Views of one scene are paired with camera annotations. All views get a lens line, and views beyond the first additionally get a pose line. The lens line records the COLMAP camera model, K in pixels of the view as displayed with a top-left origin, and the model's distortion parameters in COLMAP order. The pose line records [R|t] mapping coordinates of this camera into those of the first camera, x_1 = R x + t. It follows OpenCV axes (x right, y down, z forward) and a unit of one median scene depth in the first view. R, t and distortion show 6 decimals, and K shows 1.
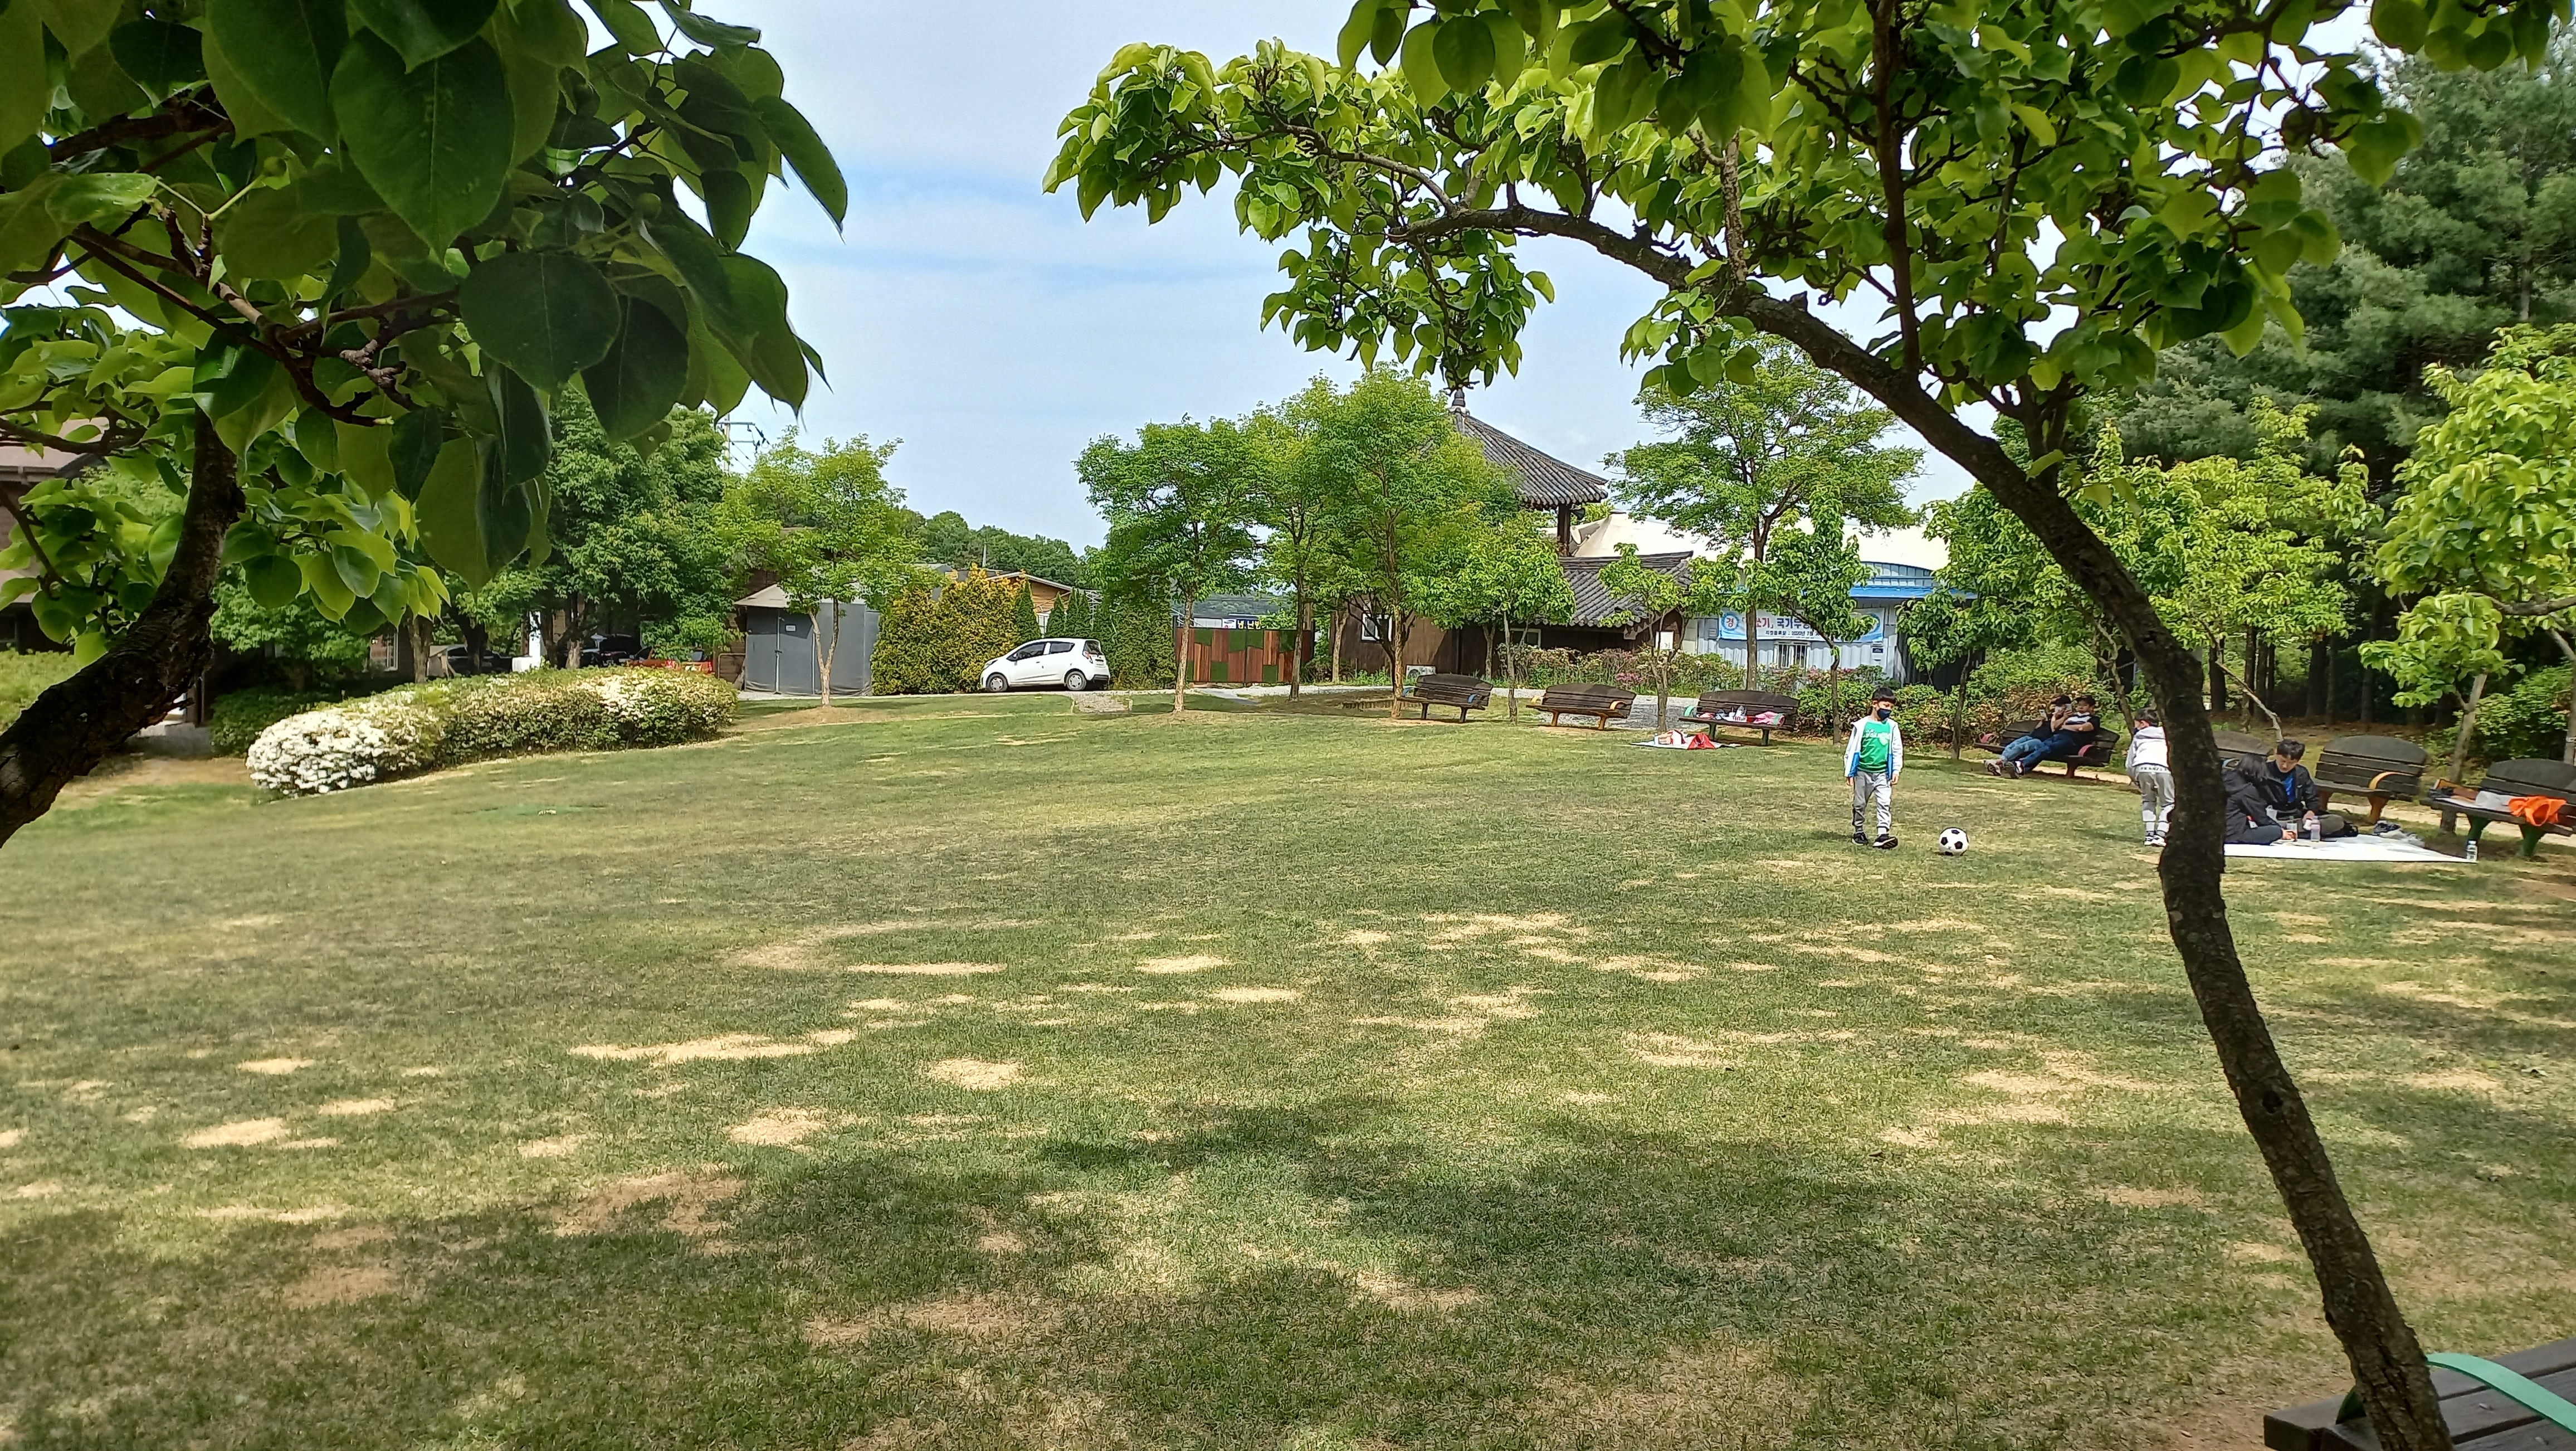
lens RADIAL K [[1848.4, 0, 1288.0], [0, 1848.4, 725.5], [0, 0, 1]] dist [0.038906, -0.002915]
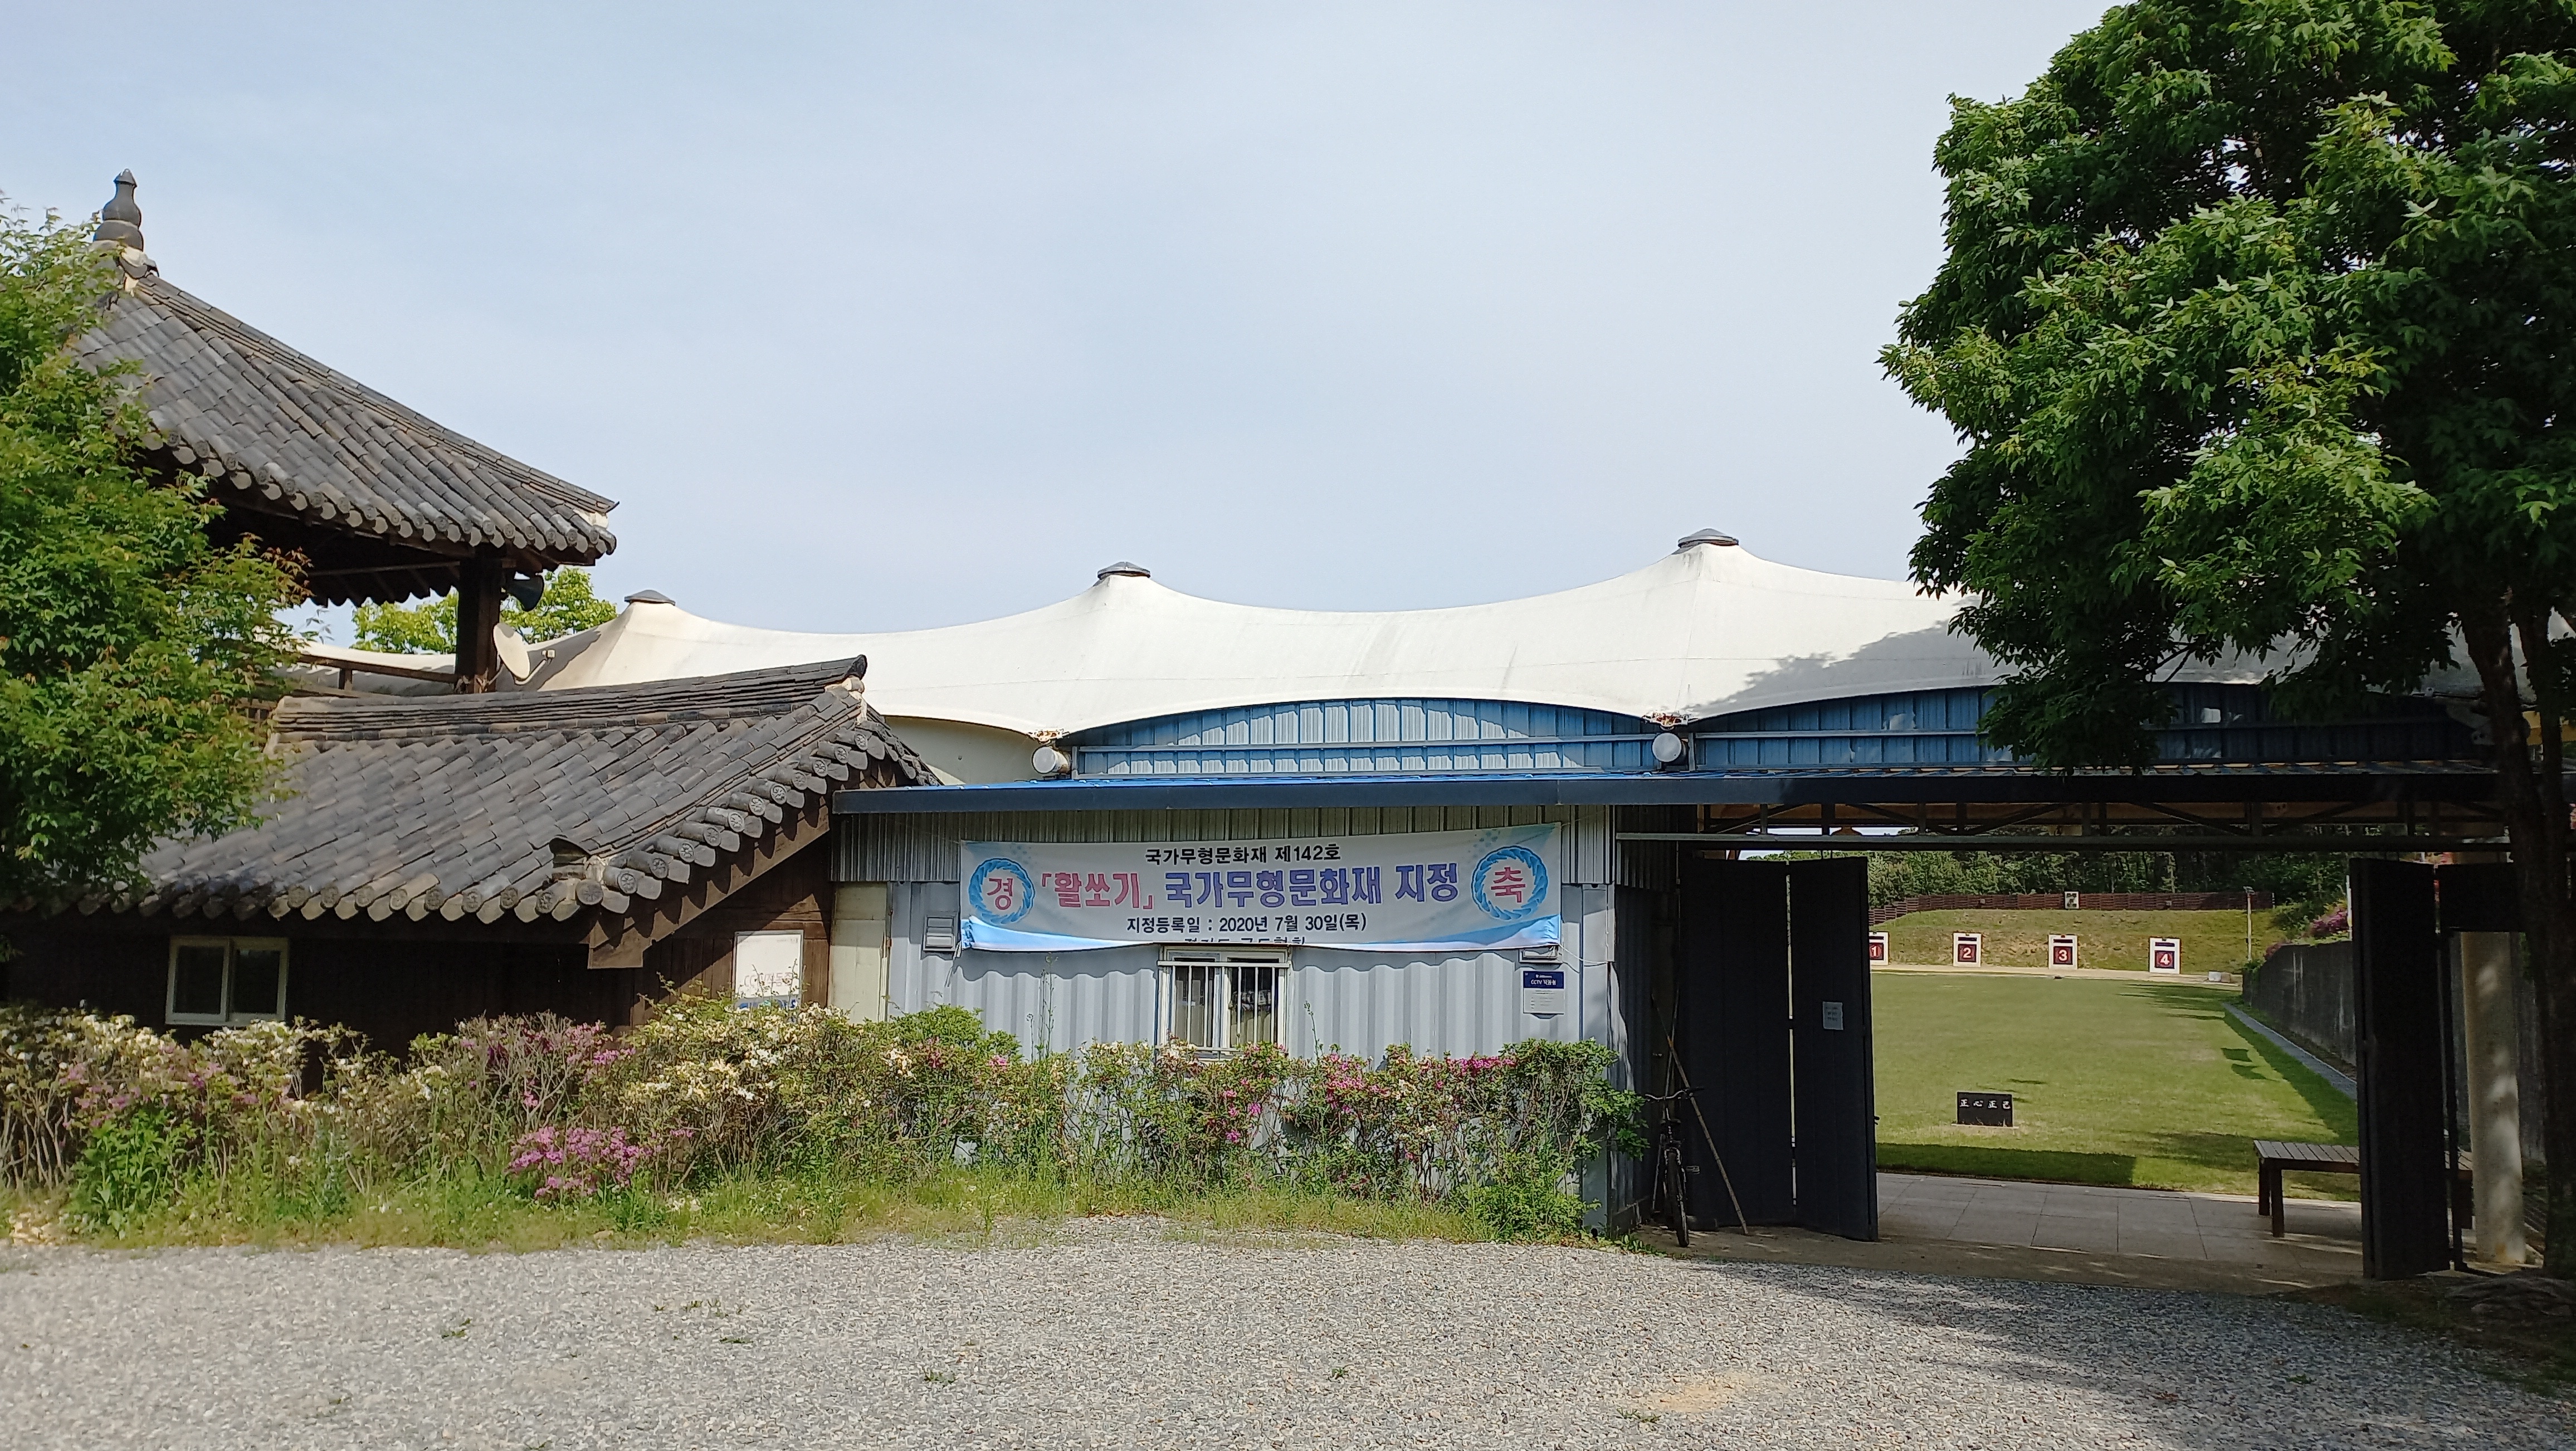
lens RADIAL K [[1848.4, 0, 1288.0], [0, 1848.4, 725.5], [0, 0, 1]] dist [0.038906, -0.002915]
pose [[0.903140, 0.017843, 0.428975, 0.158306], [0.049581, 0.988117, -0.145485, -0.037720], [-0.426474, 0.152662, 0.891524, 0.733471]]
